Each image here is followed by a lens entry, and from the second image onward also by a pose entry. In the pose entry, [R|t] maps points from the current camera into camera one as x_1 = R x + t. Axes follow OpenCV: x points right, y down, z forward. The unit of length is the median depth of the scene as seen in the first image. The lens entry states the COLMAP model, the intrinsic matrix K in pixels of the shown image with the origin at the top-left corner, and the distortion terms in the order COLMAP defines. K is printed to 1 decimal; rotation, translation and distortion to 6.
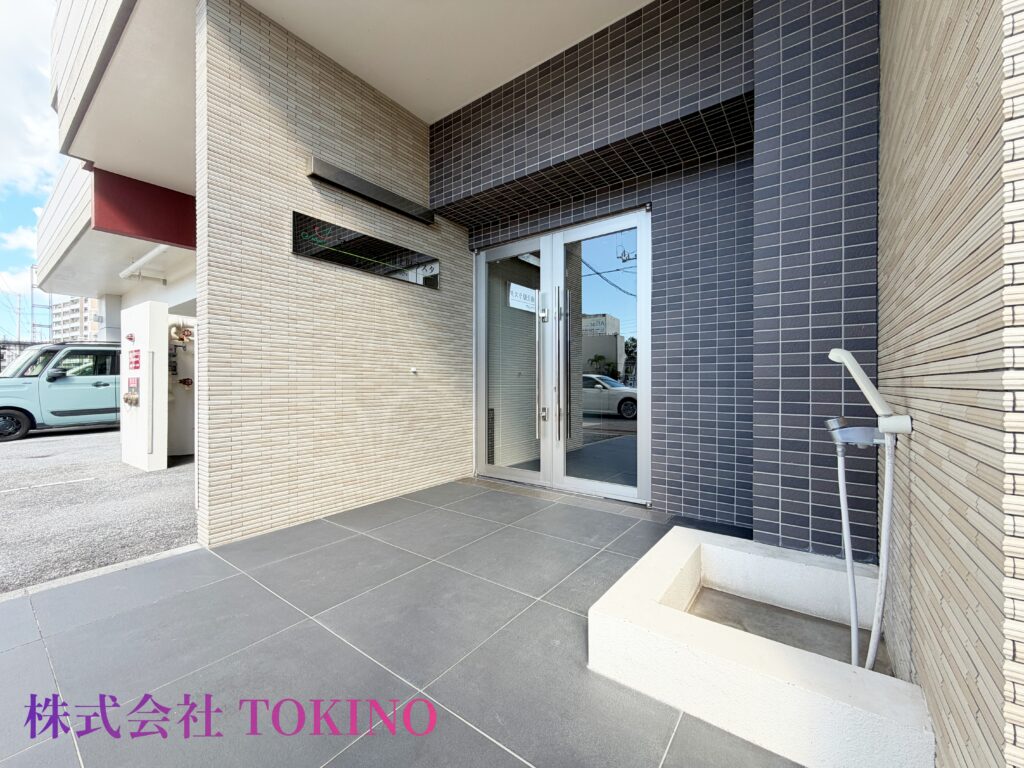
lens RADIAL K [[409.5, 0, 511.1], [0, 409.5, 384.2], [0, 0, 1]] dist [0.001685, -0.000390]
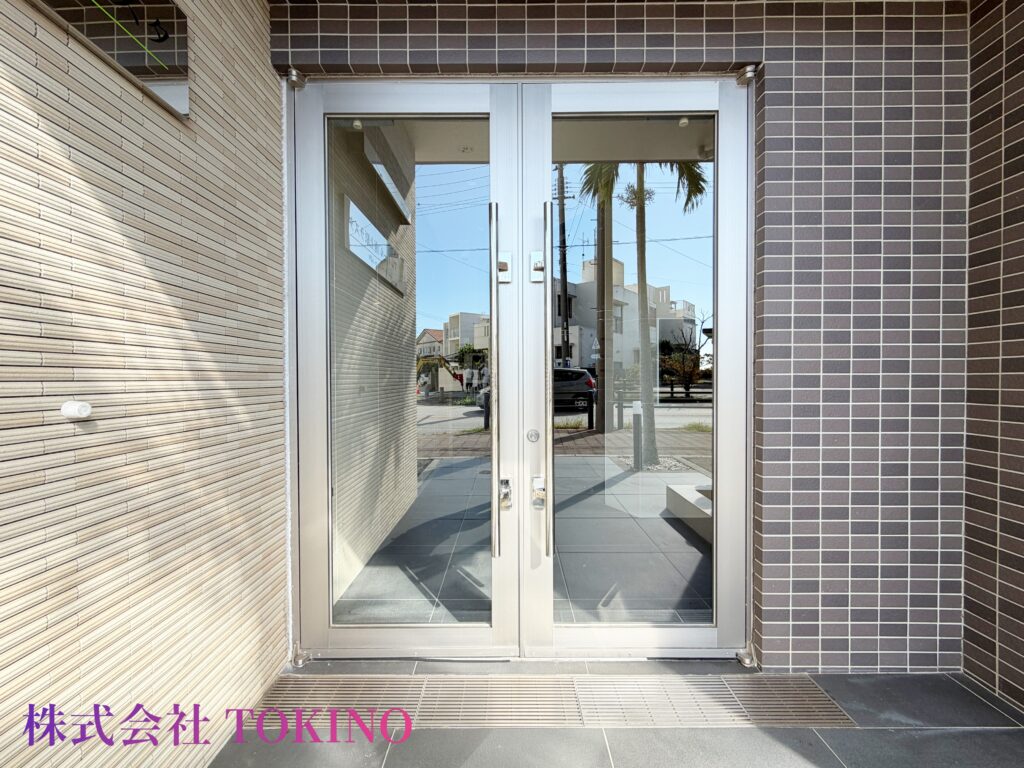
lens RADIAL K [[409.5, 0, 511.0], [0, 409.5, 387.2], [0, 0, 1]] dist [0.001685, -0.000390]
pose [[0.800561, -0.011306, 0.599144, -0.193855], [0.005564, 0.999919, 0.011434, -0.051880], [-0.599225, -0.005820, 0.800560, 0.723950]]
